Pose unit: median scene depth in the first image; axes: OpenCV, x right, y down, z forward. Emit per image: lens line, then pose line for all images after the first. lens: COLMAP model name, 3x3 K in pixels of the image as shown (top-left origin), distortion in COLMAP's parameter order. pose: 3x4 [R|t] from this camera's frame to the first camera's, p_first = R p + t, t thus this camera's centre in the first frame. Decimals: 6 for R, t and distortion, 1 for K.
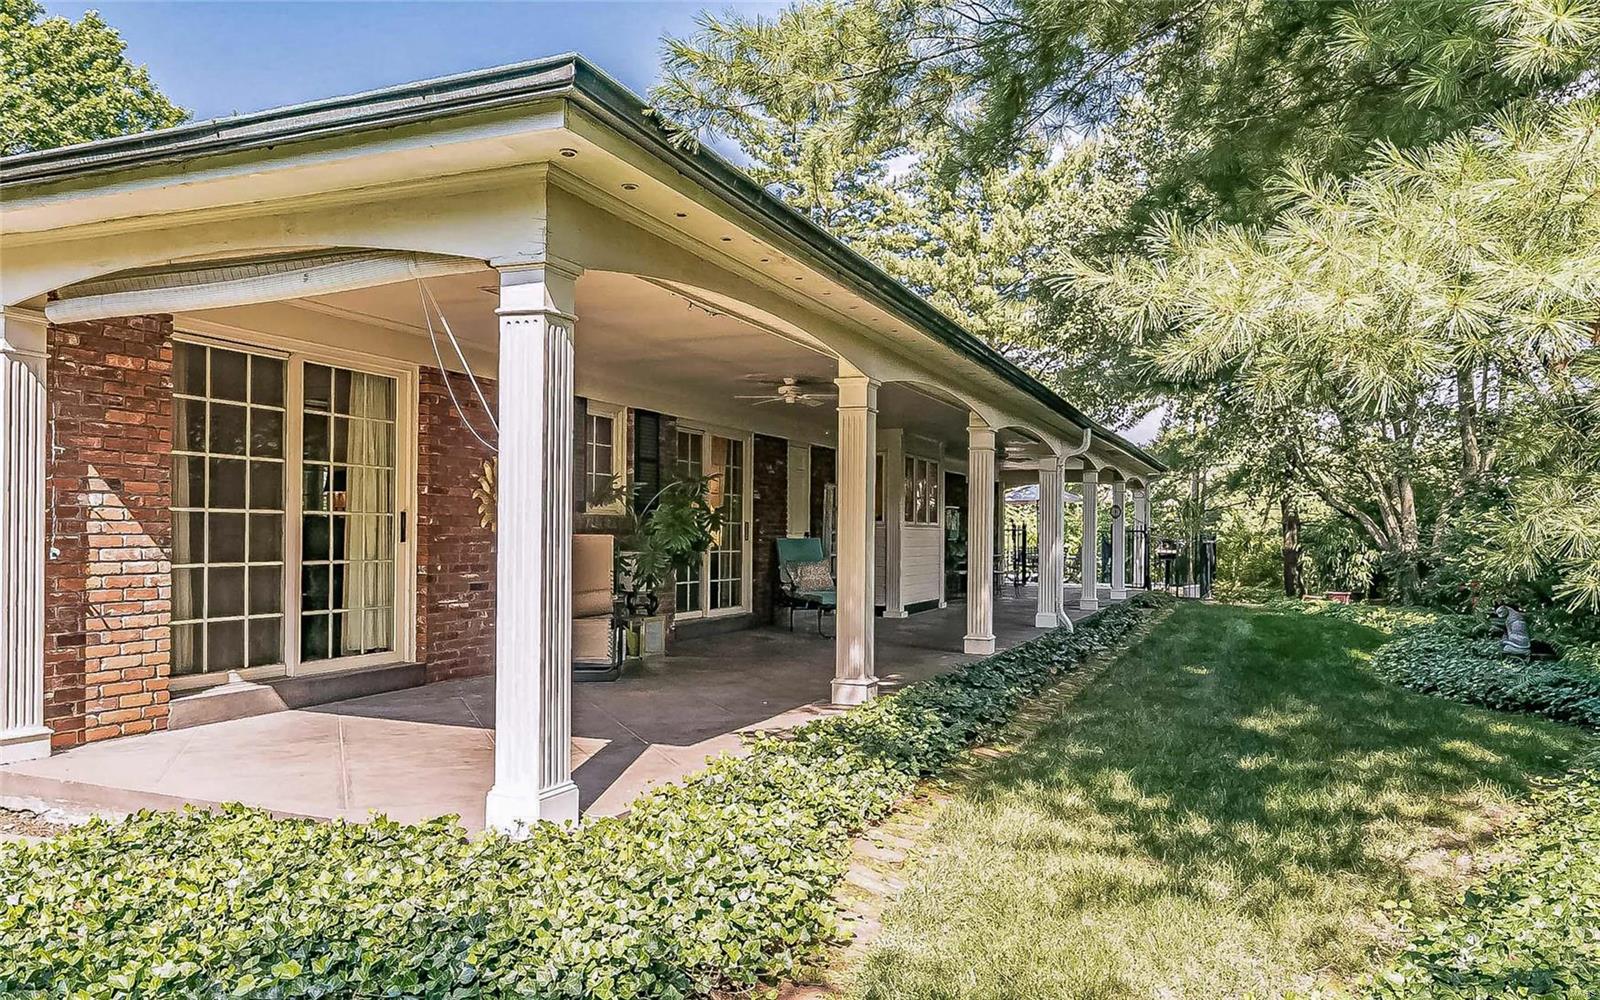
lens RADIAL K [[1132.9, 0, 799.1], [0, 1132.9, 543.1], [0, 0, 1]] dist [-0.000464, -0.001544]
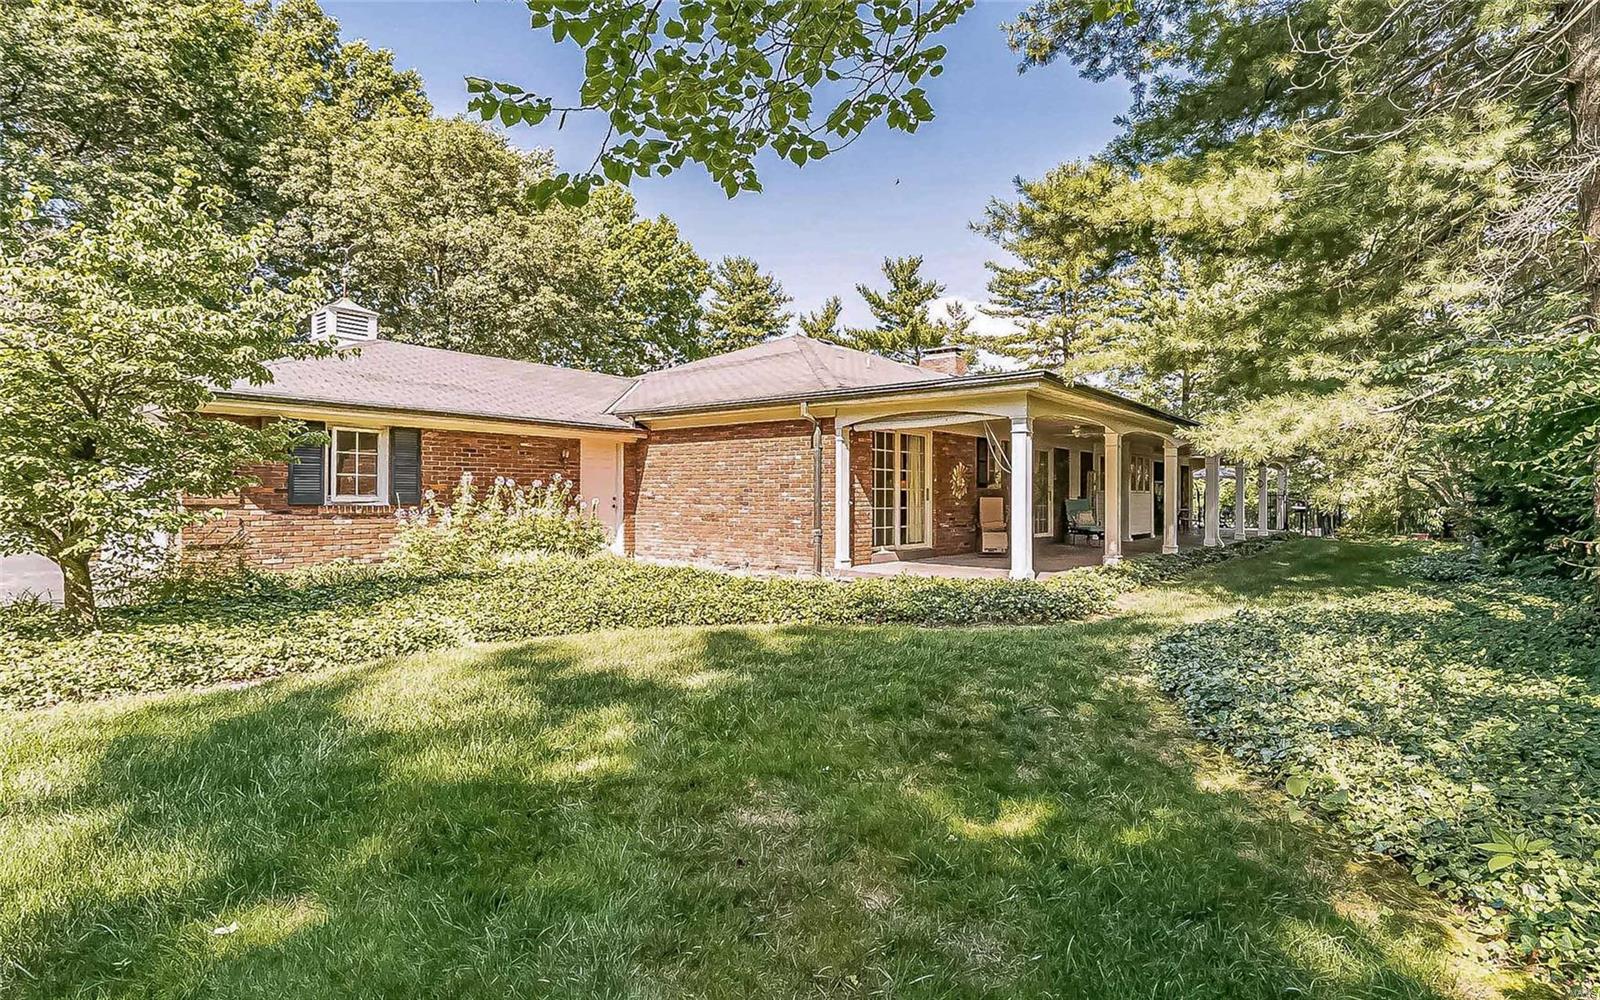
lens RADIAL K [[969.9, 0, 800.0], [0, 969.9, 500.0], [0, 0, 1]] dist [-0.039775, 0.000059]
pose [[0.973723, -0.003367, -0.227712, -0.097101], [0.001711, 0.999971, -0.007468, 0.009991], [0.227731, 0.006882, 0.973700, -0.863405]]
